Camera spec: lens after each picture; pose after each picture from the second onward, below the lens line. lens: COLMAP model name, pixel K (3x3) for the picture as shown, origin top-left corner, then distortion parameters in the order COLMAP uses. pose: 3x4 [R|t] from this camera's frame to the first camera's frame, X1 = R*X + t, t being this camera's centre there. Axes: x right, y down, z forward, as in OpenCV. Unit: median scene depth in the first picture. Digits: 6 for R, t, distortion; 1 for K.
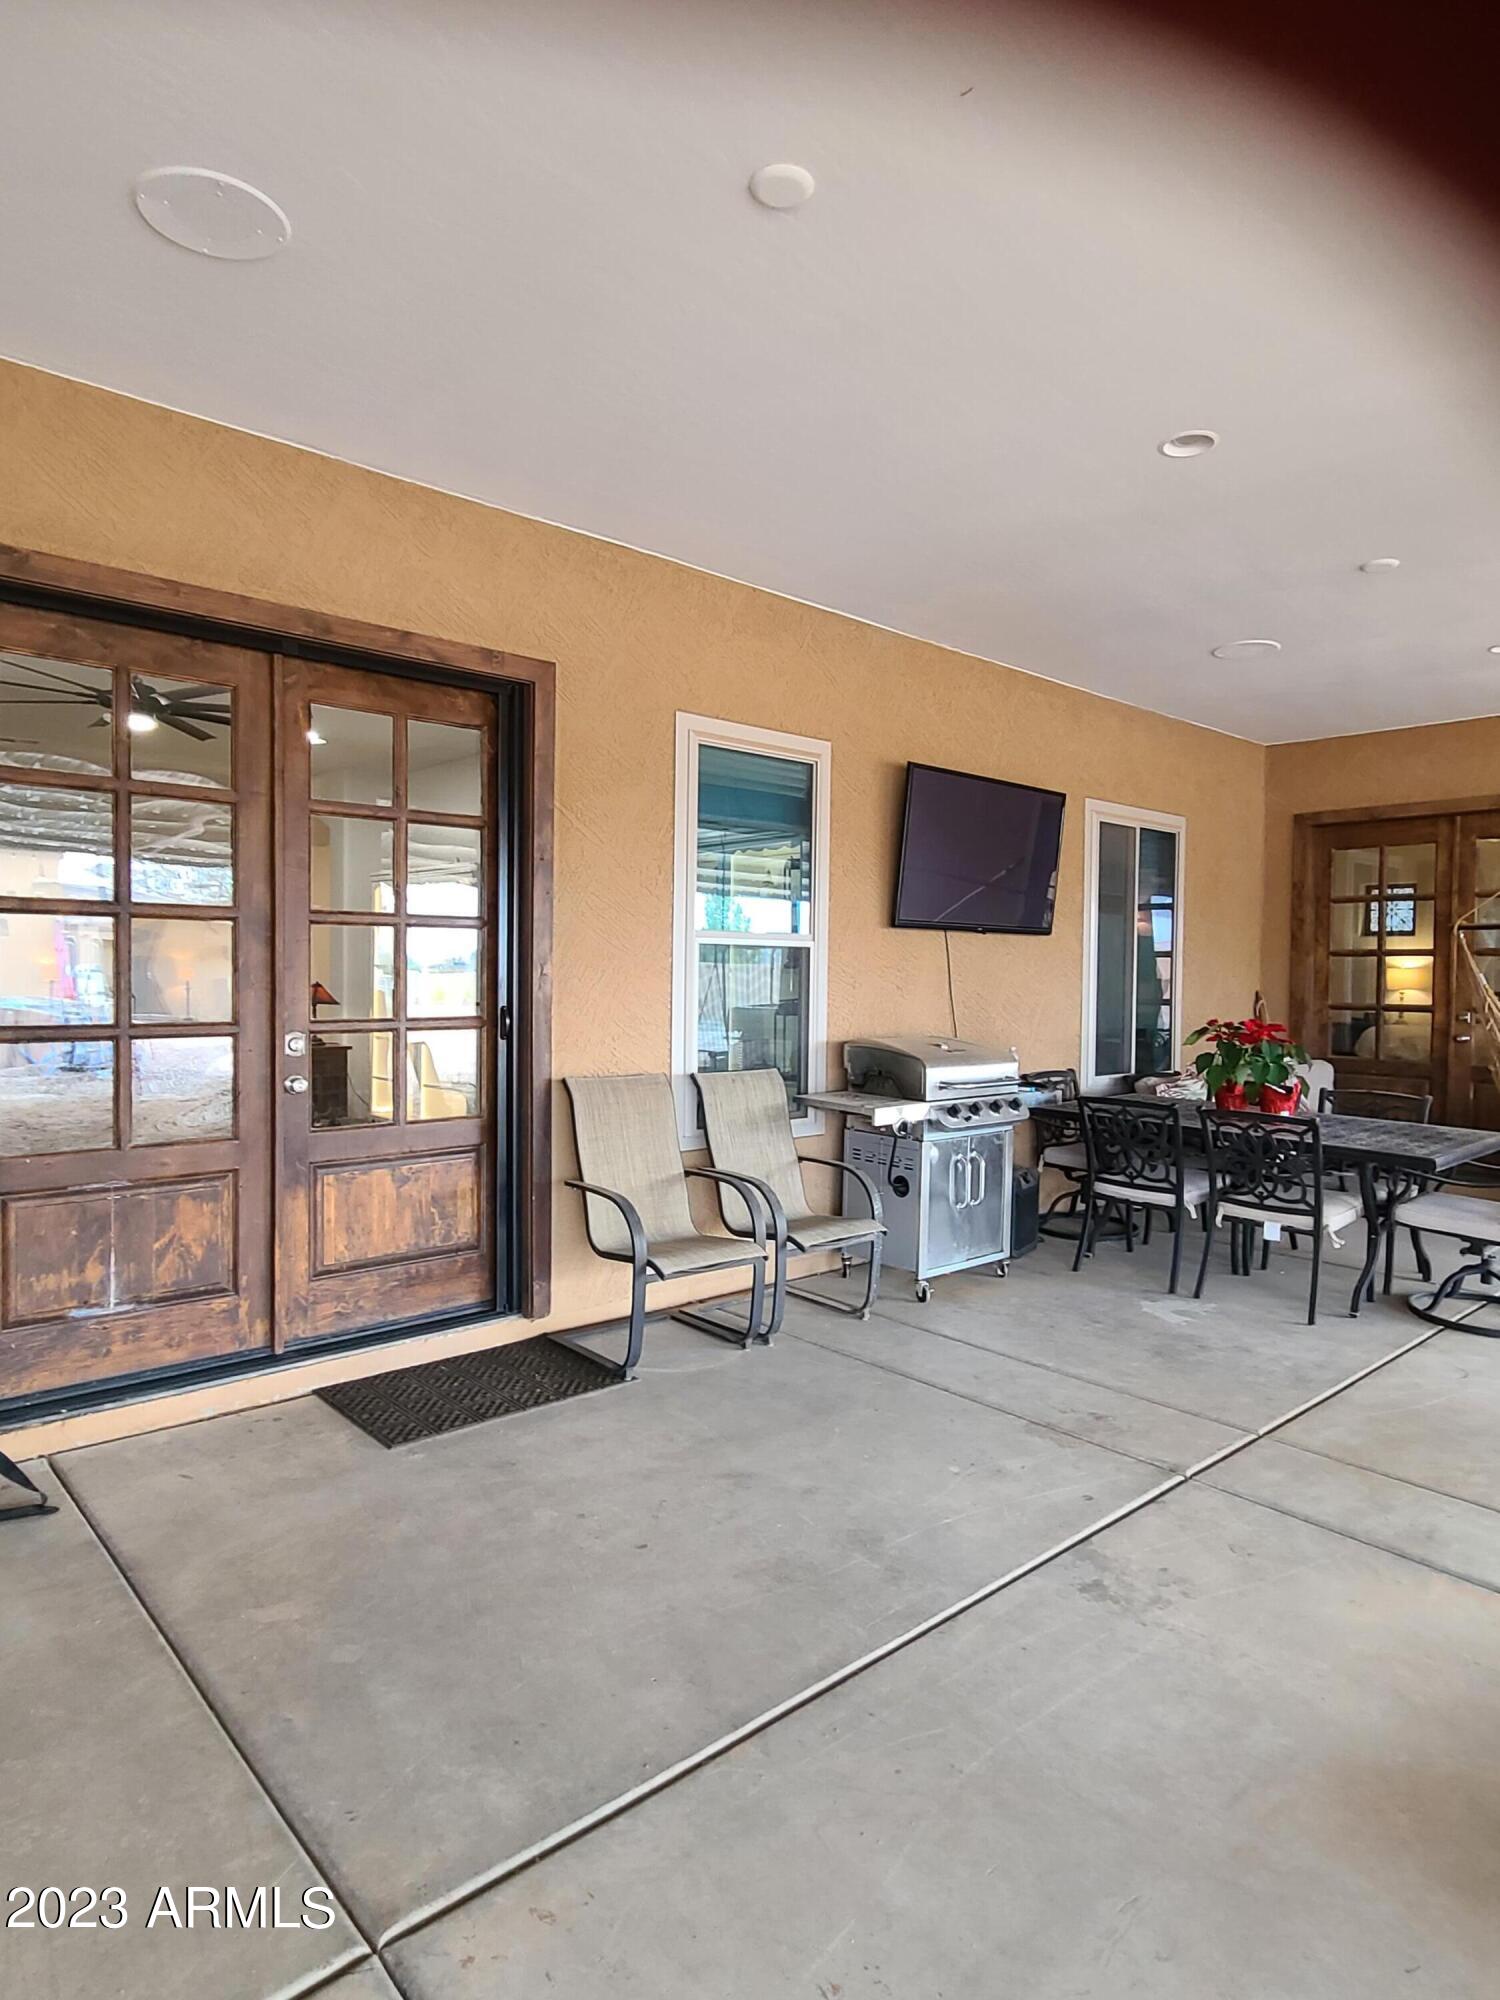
lens RADIAL K [[1145.1, 0, 748.7], [0, 1145.1, 1011.6], [0, 0, 1]] dist [-0.003941, -0.000377]
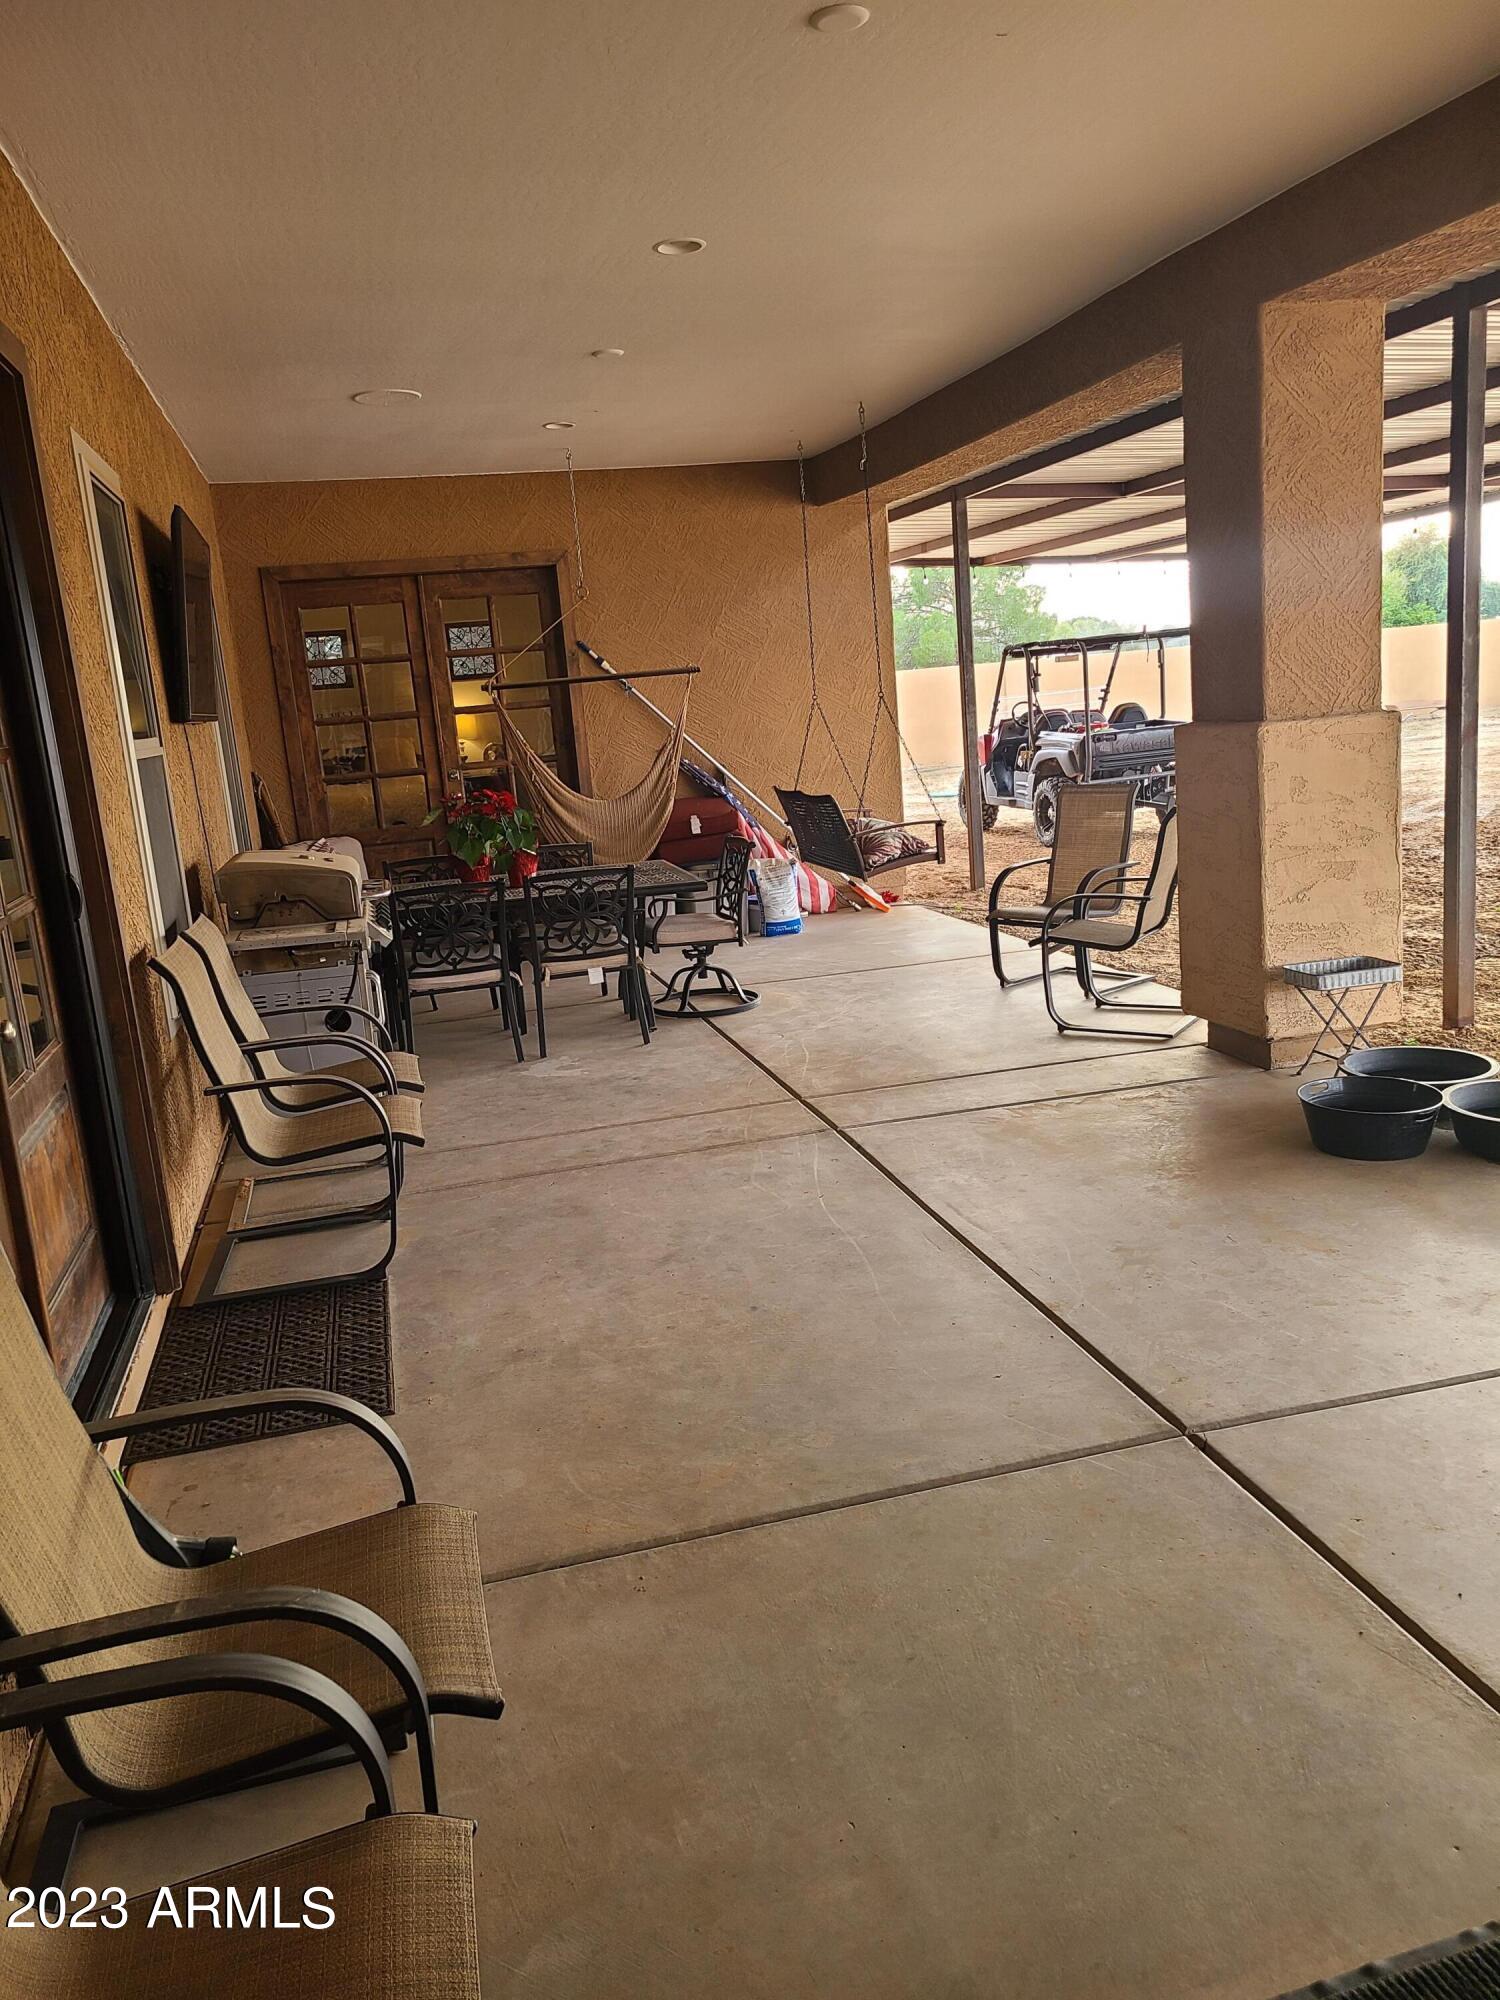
lens RADIAL K [[1486.9, 0, 750.9], [0, 1486.9, 989.5], [0, 0, 1]] dist [0.060658, -0.042047]
pose [[0.452985, -0.225924, 0.862417, -0.676752], [0.118906, 0.974025, 0.192707, -0.050617], [-0.883553, 0.015253, 0.468083, 0.188114]]
